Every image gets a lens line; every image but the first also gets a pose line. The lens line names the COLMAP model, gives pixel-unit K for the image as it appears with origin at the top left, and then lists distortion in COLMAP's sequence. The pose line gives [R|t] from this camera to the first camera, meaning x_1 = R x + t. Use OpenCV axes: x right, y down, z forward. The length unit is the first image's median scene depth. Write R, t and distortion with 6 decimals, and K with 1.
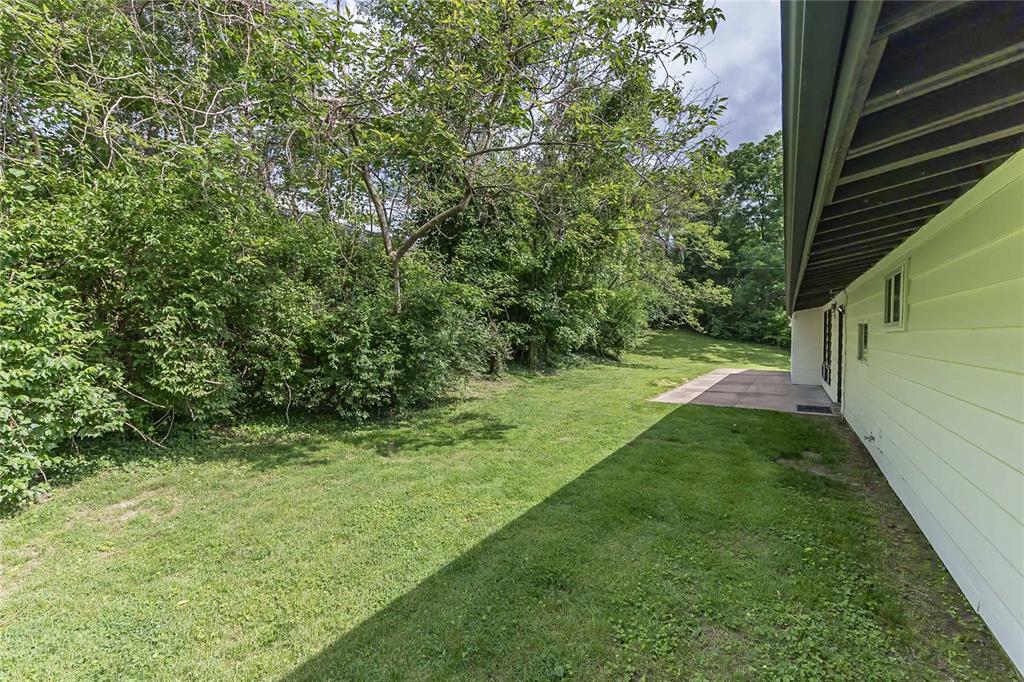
lens RADIAL K [[416.7, 0, 511.5], [0, 416.7, 341.5], [0, 0, 1]] dist [-0.000271, -0.000190]
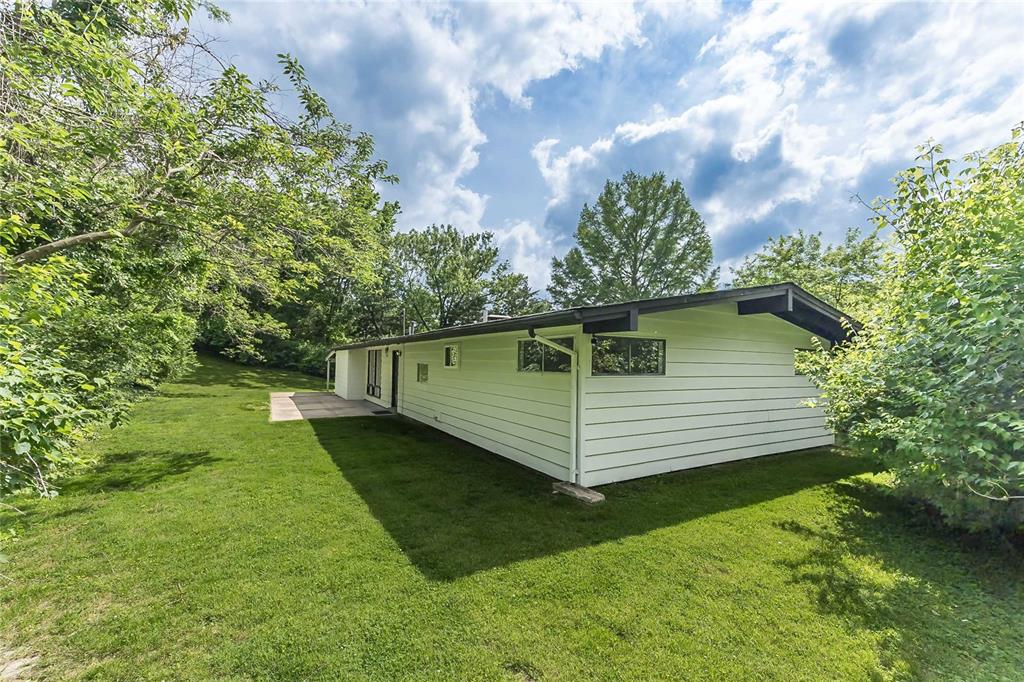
lens RADIAL K [[416.7, 0, 510.6], [0, 416.7, 343.9], [0, 0, 1]] dist [-0.000271, -0.000190]
pose [[0.437301, 0.050151, 0.897916, -0.252271], [-0.003485, 0.998531, -0.054074, -0.009698], [-0.899308, 0.020517, 0.436834, -0.080794]]
